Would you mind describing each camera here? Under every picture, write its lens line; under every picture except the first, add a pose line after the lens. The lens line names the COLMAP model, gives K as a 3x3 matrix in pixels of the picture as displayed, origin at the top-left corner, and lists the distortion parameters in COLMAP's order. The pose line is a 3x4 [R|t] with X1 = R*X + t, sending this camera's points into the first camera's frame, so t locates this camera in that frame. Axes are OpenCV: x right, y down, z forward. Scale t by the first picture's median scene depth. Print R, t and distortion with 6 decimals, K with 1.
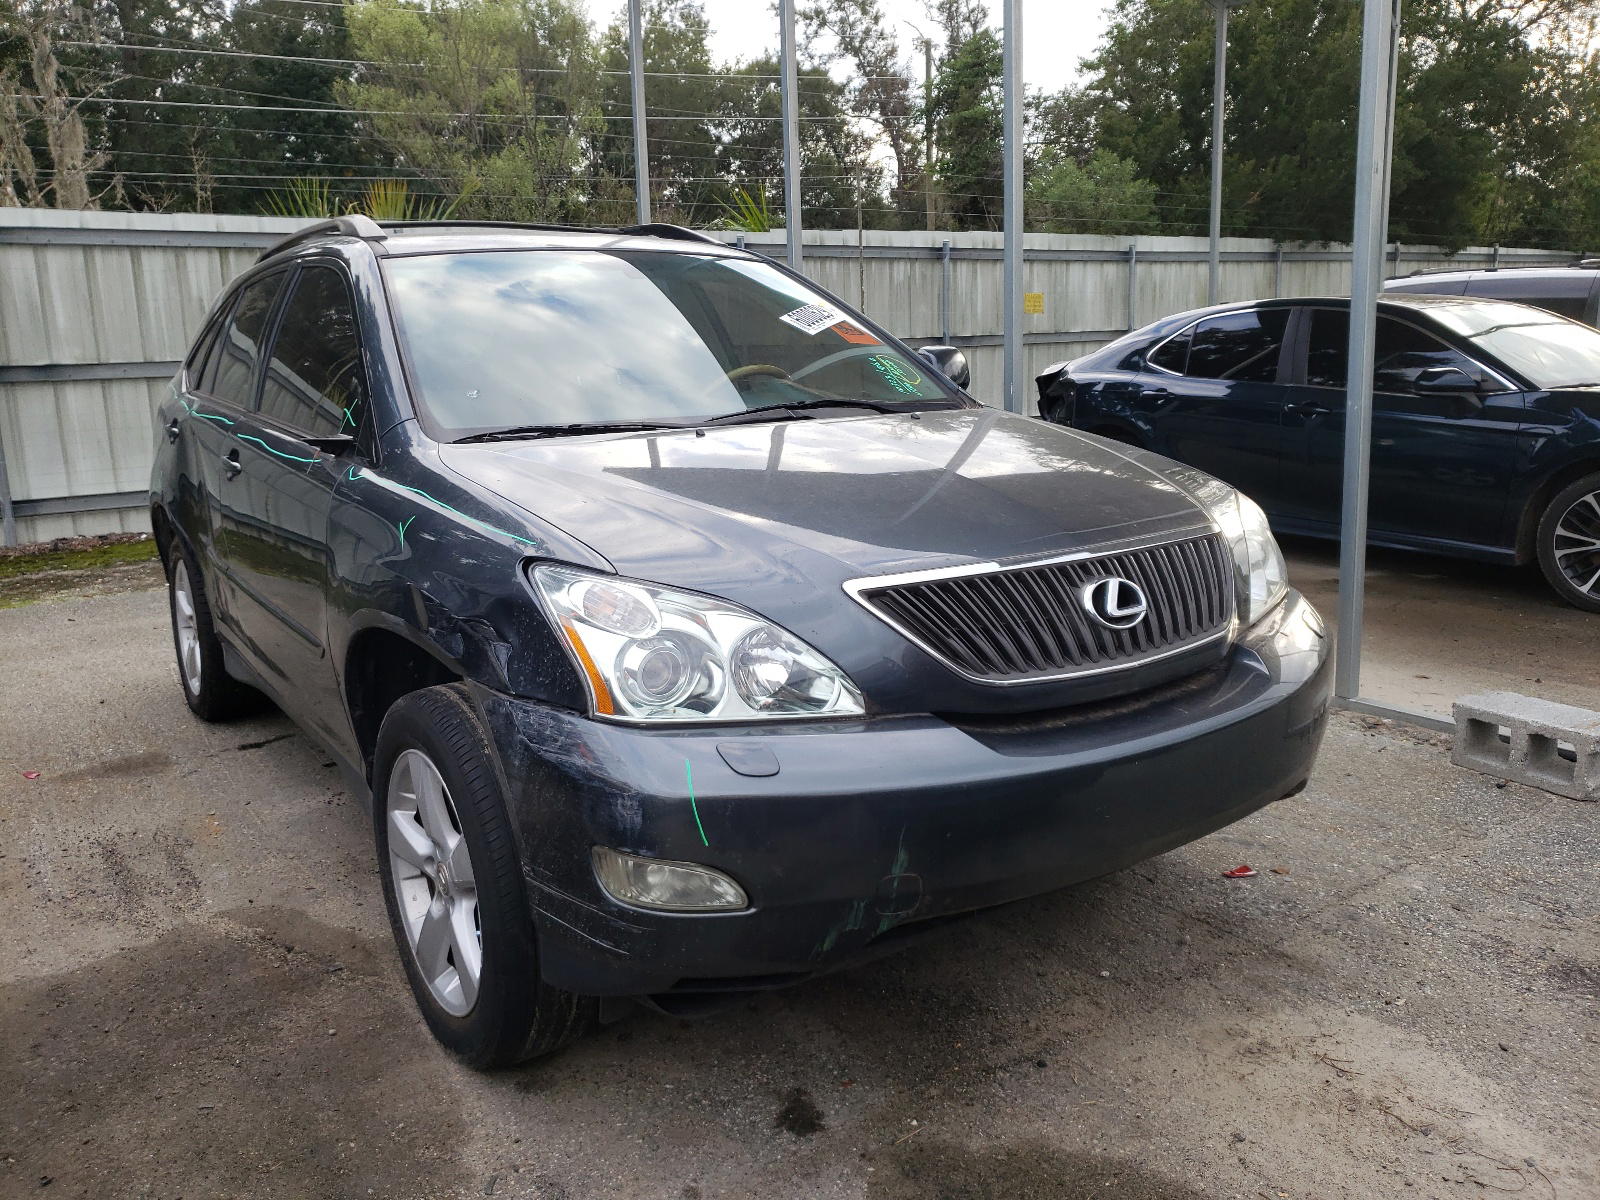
lens RADIAL K [[1216.0, 0, 800.0], [0, 1216.0, 600.0], [0, 0, 1]] dist [-0.003702, -0.001882]
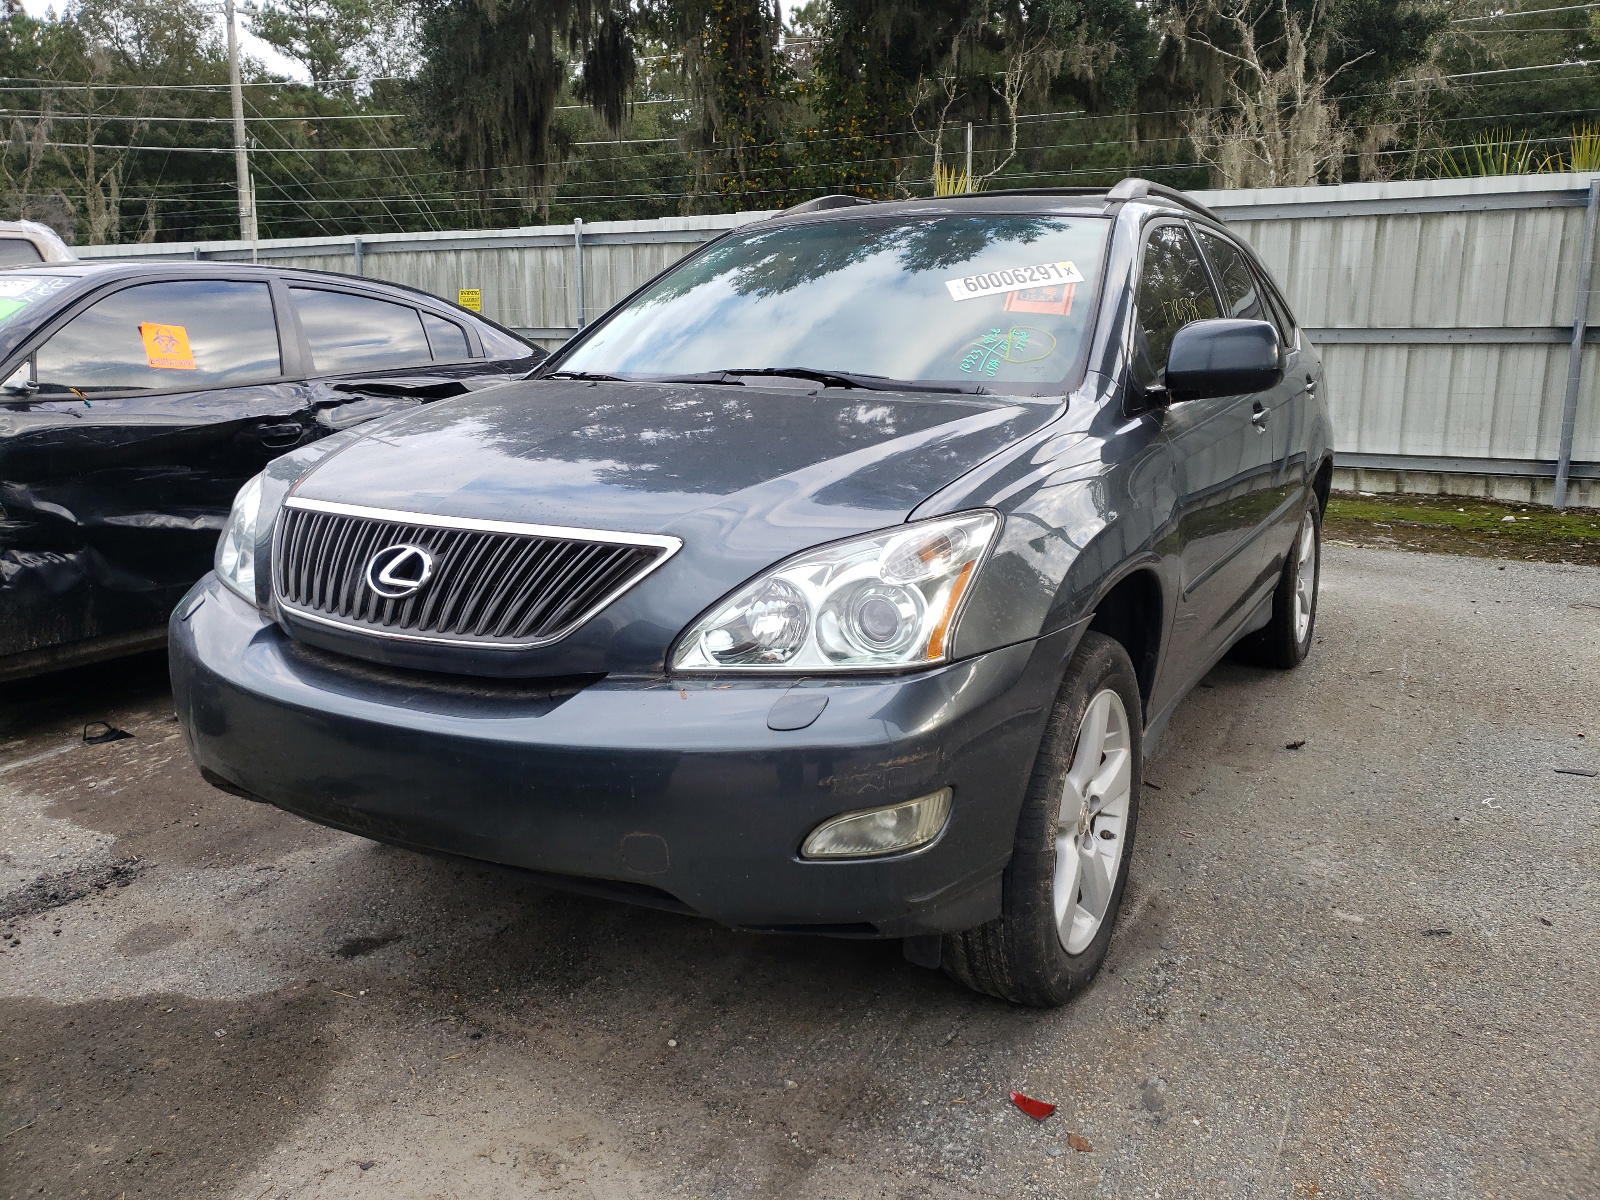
lens RADIAL K [[1218.5, 0, 799.9], [0, 1218.5, 566.3], [0, 0, 1]] dist [-0.004974, -0.000178]
pose [[0.458360, 0.196801, -0.866704, 0.862634], [-0.199326, 0.973097, 0.115545, -0.122892], [0.866127, 0.119796, 0.485256, 0.549493]]
